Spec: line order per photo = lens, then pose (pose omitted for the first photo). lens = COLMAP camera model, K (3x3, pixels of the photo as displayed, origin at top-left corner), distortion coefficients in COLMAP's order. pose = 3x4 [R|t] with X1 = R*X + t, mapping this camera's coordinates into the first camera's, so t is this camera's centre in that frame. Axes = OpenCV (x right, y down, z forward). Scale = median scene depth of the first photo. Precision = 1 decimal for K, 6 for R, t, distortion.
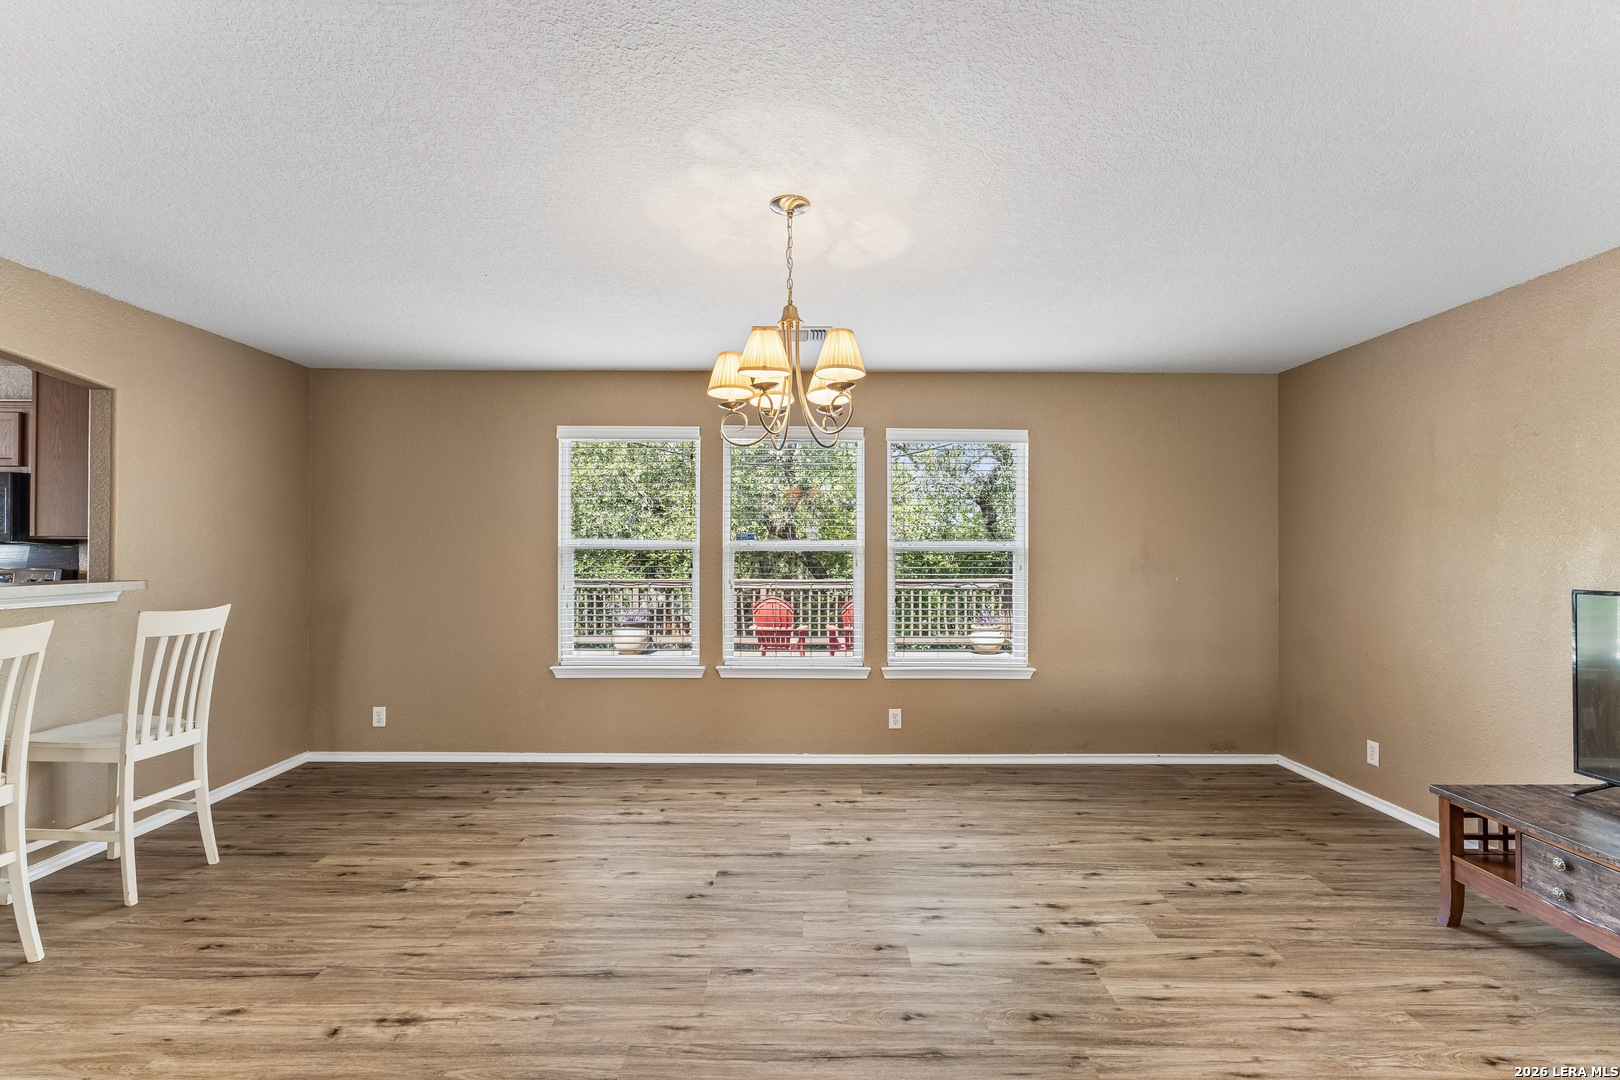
lens RADIAL K [[734.8, 0, 812.6], [0, 734.8, 544.4], [0, 0, 1]] dist [0.003764, -0.000804]
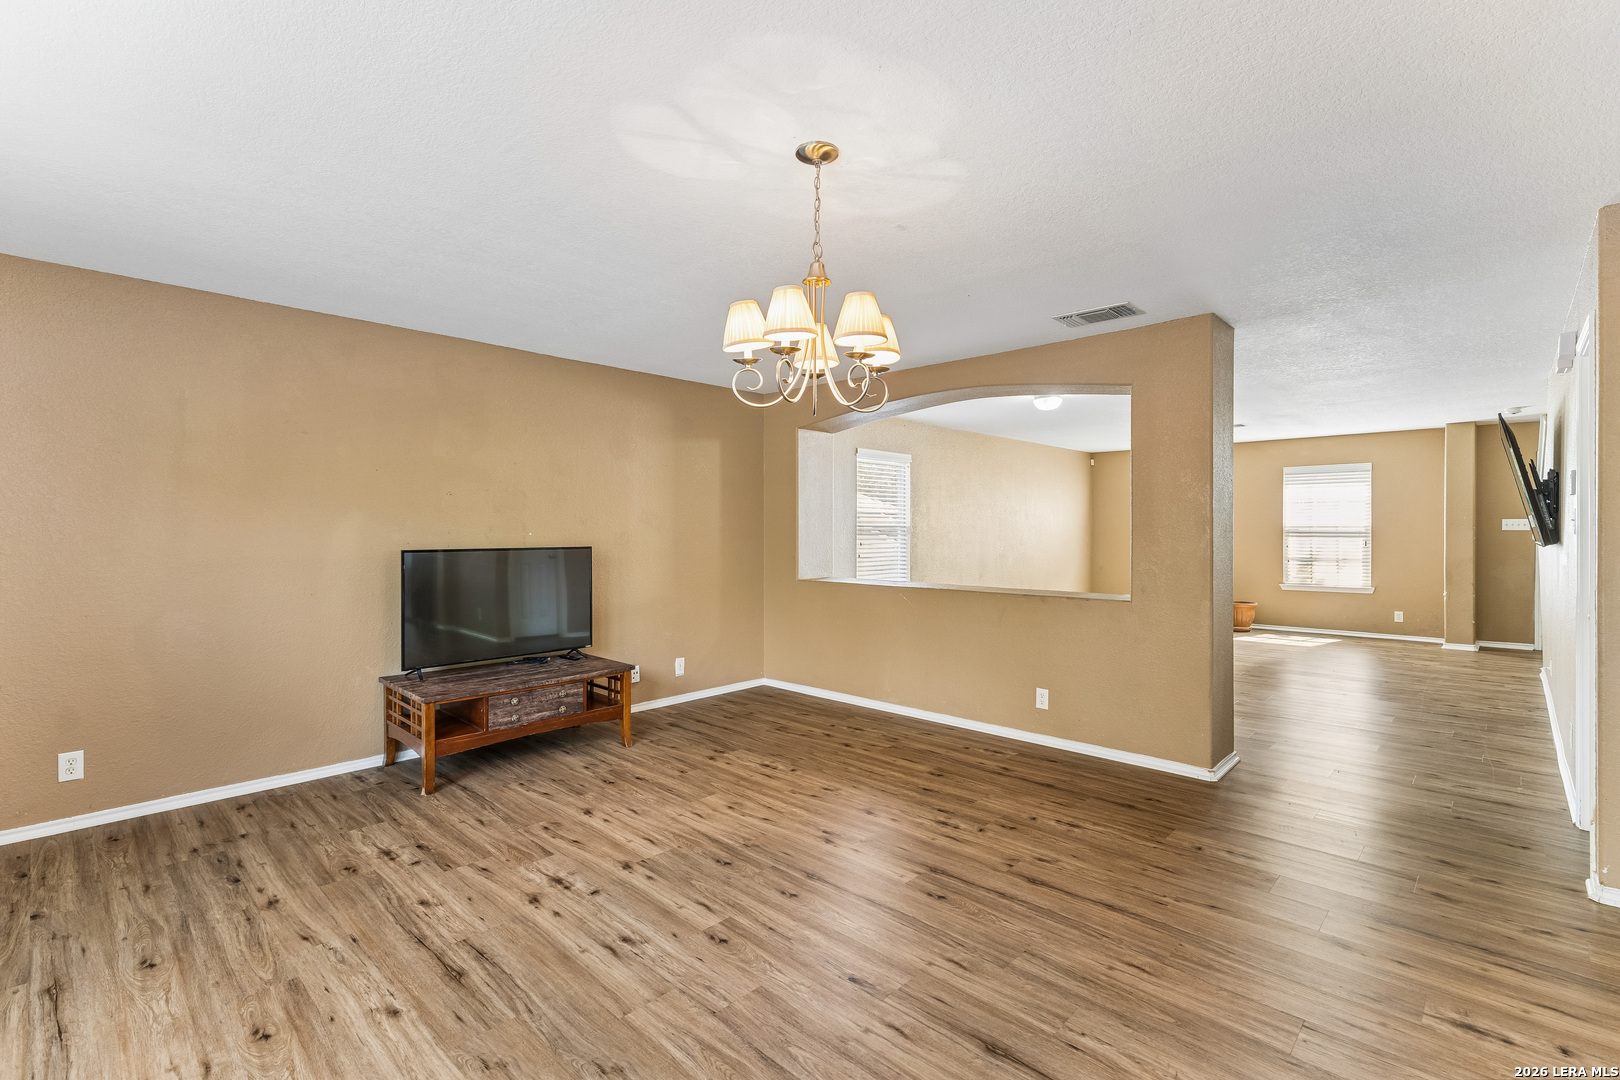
lens RADIAL K [[734.8, 0, 797.4], [0, 734.8, 527.9], [0, 0, 1]] dist [0.003764, -0.000804]
pose [[-0.713522, -0.000848, 0.700632, -0.578763], [-0.009815, 0.999913, -0.008786, 0.019607], [-0.700564, -0.013146, -0.713469, 1.452106]]
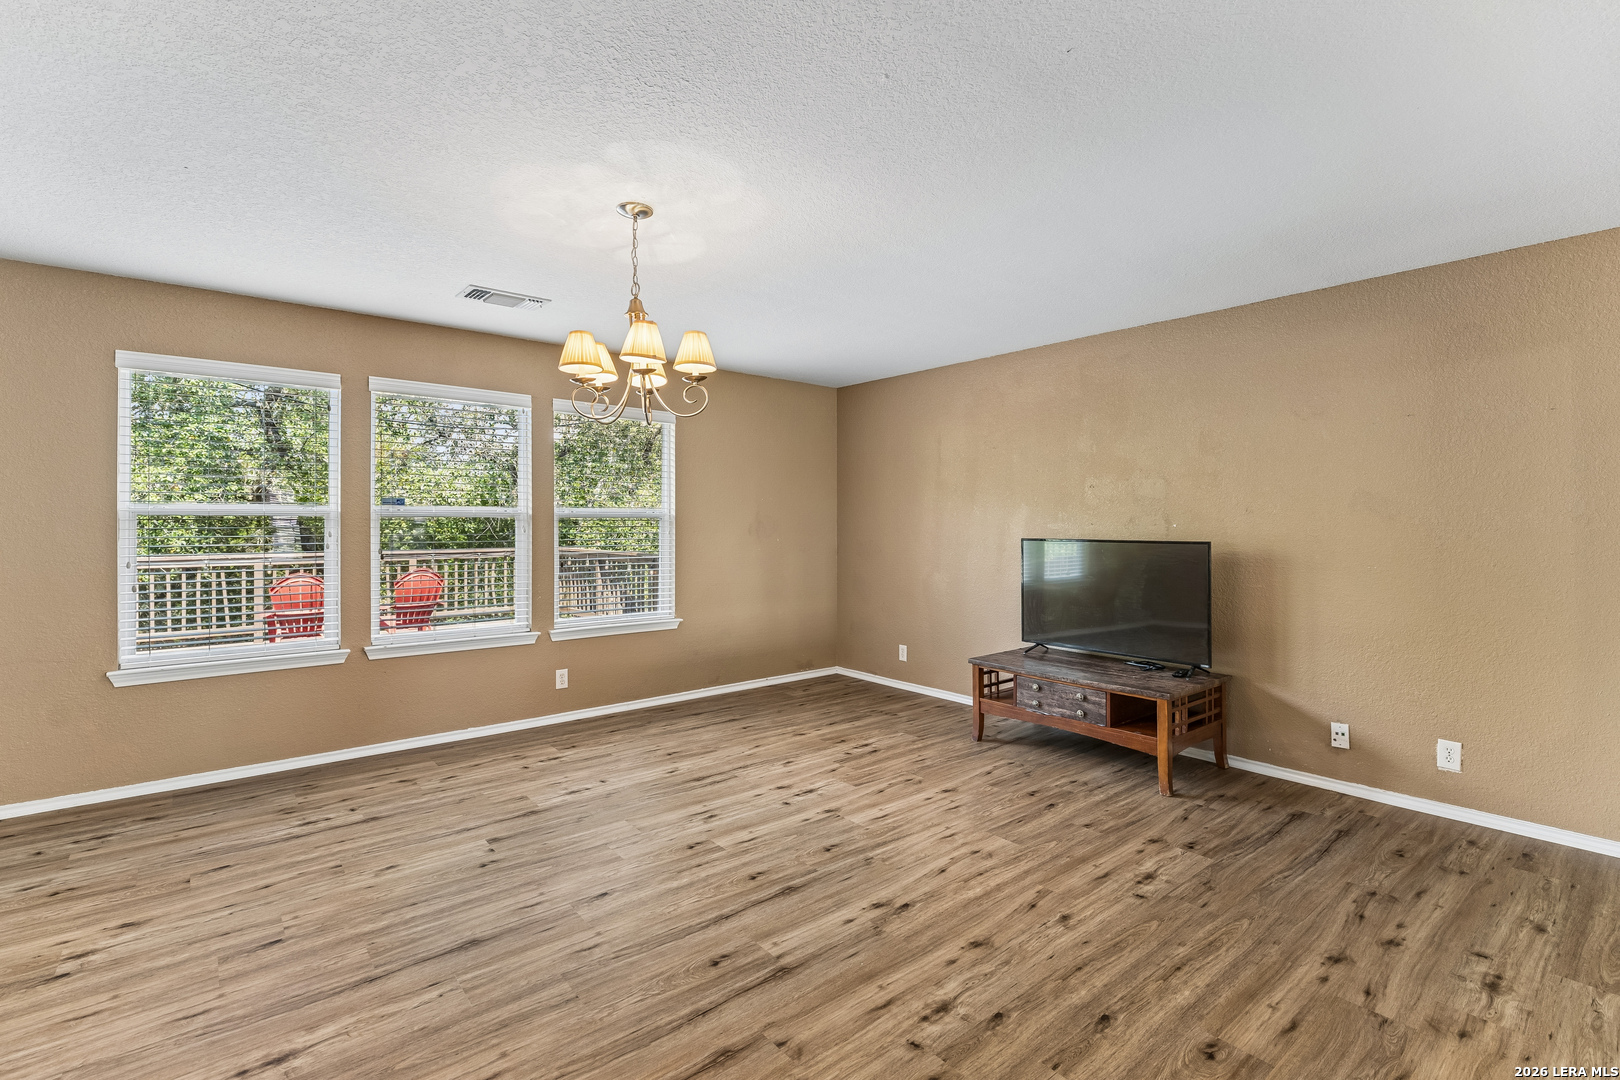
lens RADIAL K [[734.8, 0, 812.3], [0, 734.8, 516.2], [0, 0, 1]] dist [0.003764, -0.000804]
pose [[0.771675, 0.002223, 0.636013, -0.467622], [-0.005265, 0.999982, 0.002892, 0.004490], [-0.635995, -0.005581, 0.771673, -0.043494]]
